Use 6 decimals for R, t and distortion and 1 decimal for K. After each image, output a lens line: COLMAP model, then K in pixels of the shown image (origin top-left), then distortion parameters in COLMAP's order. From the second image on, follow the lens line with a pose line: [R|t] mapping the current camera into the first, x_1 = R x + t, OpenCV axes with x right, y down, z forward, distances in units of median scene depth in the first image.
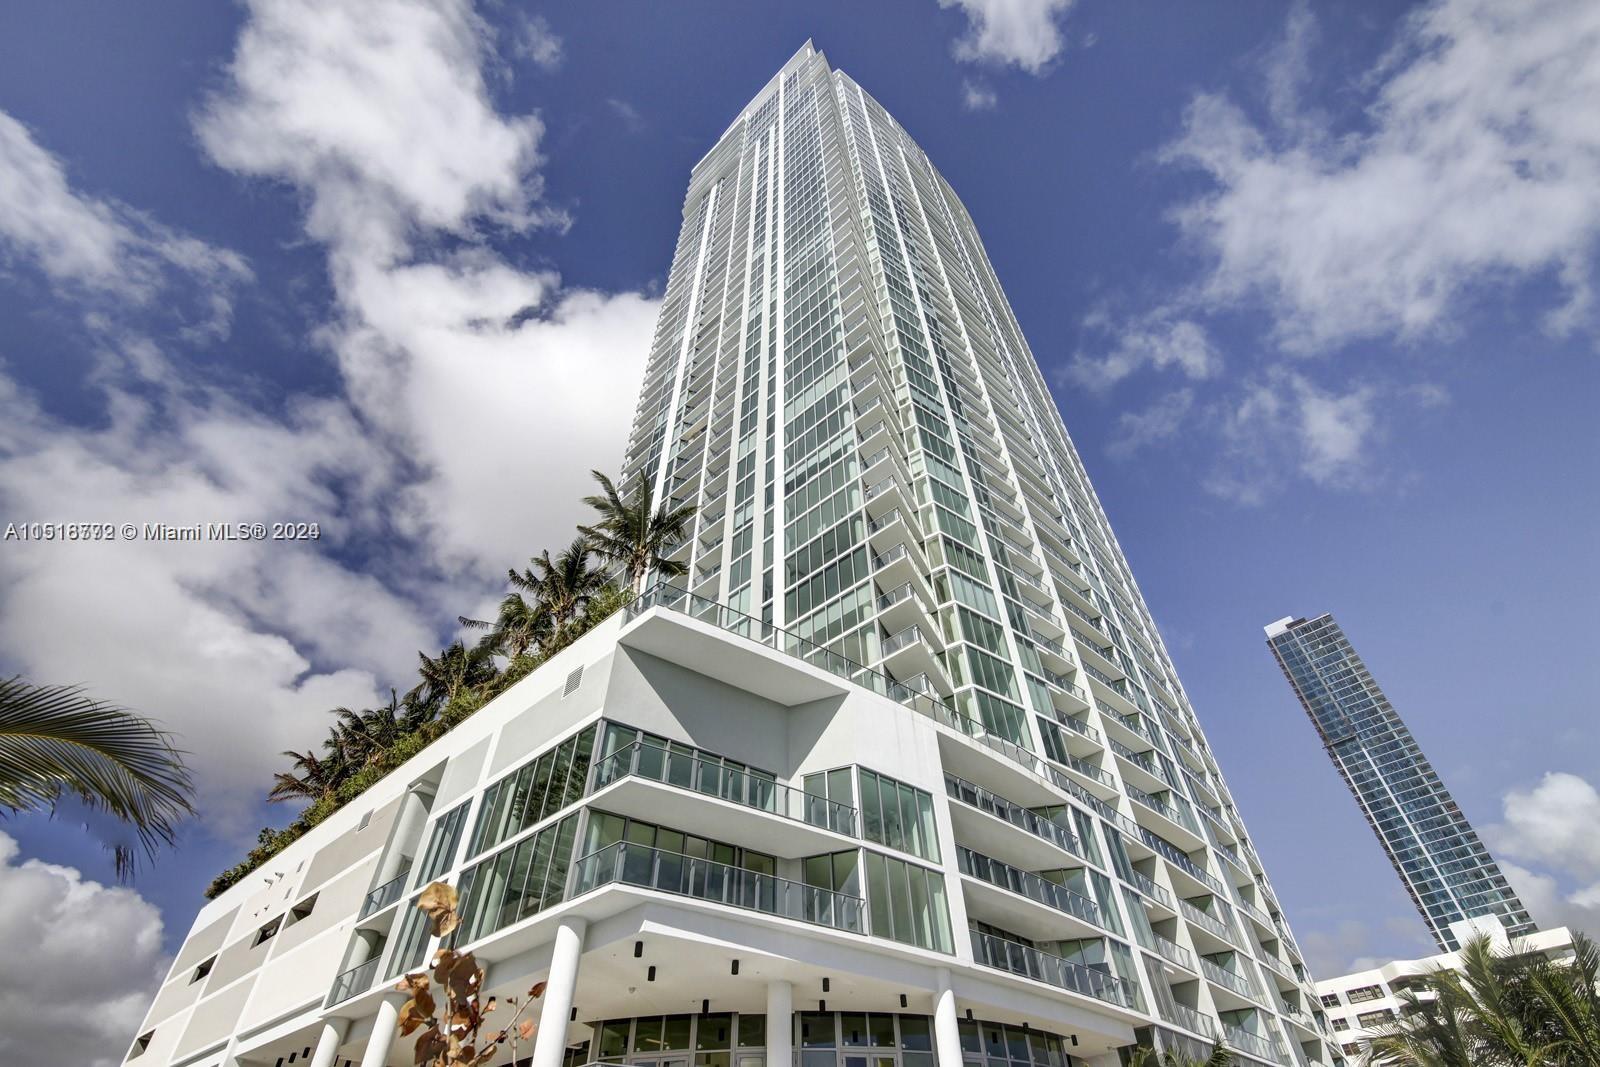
lens RADIAL K [[747.8, 0, 805.7], [0, 747.8, 526.3], [0, 0, 1]] dist [-0.019033, 0.001296]
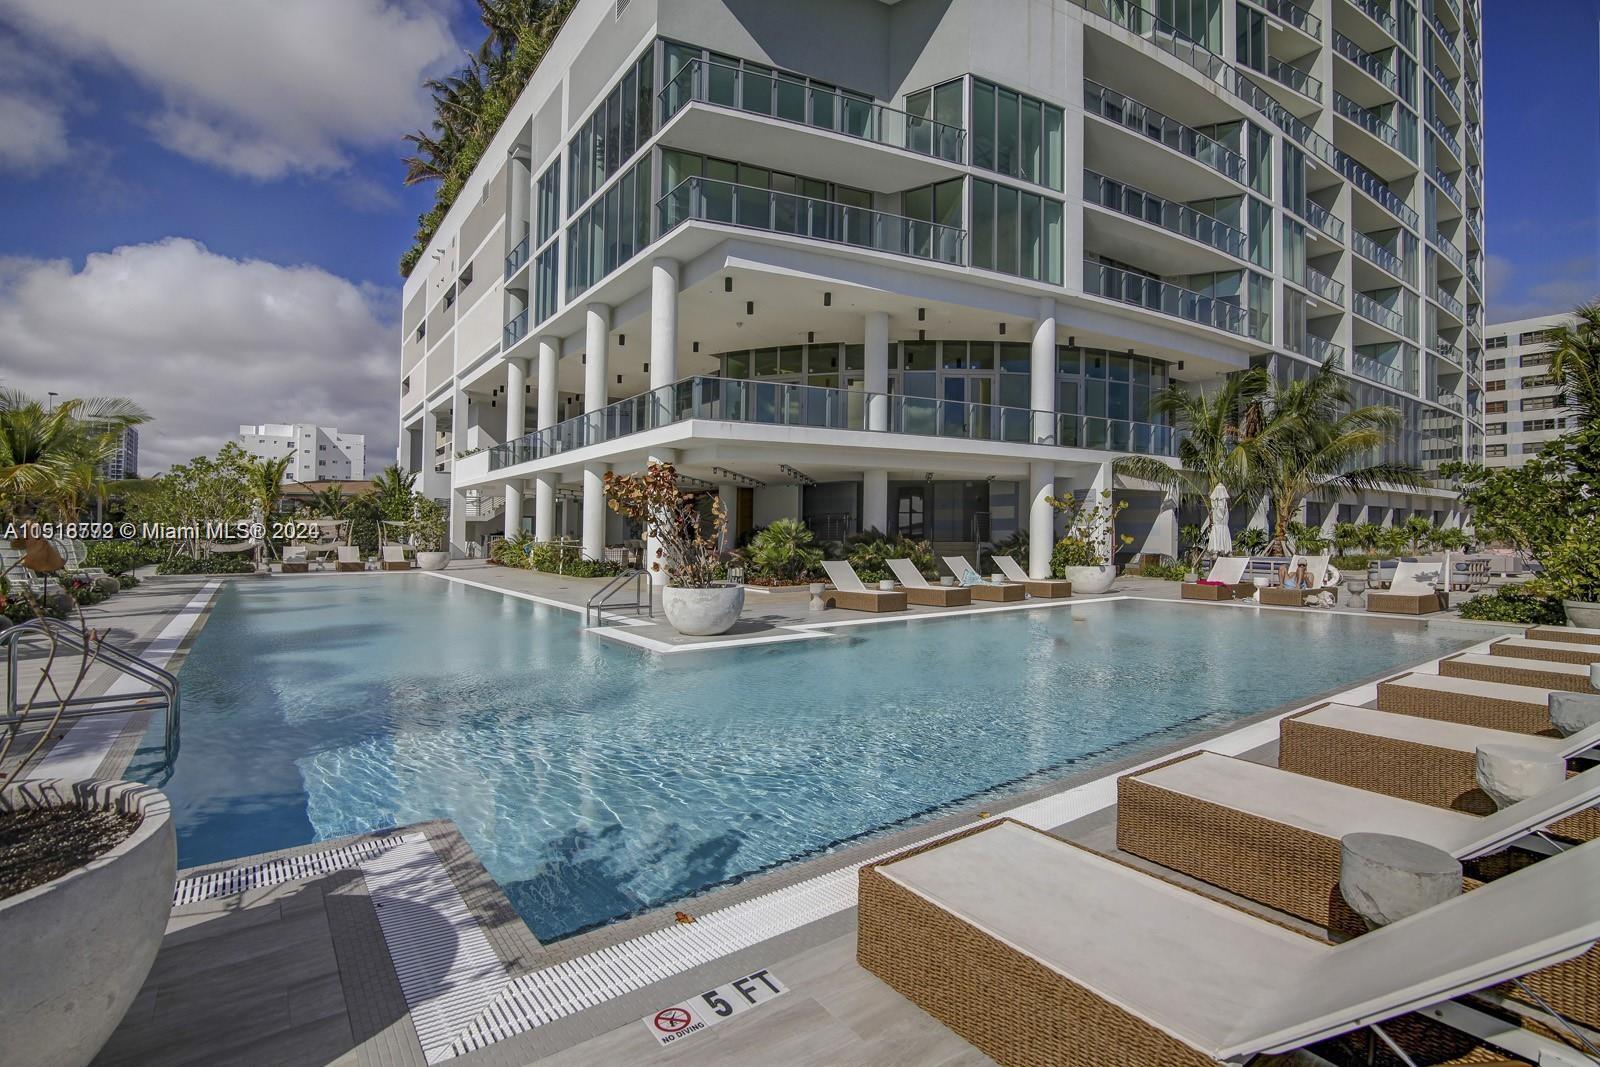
lens RADIAL K [[747.8, 0, 805.7], [0, 747.8, 526.3], [0, 0, 1]] dist [-0.019033, 0.001296]
pose [[0.979362, 0.033408, -0.199333, 0.070630], [0.118282, 0.704979, 0.699295, 0.080133], [0.163888, -0.708440, 0.686479, 0.066456]]
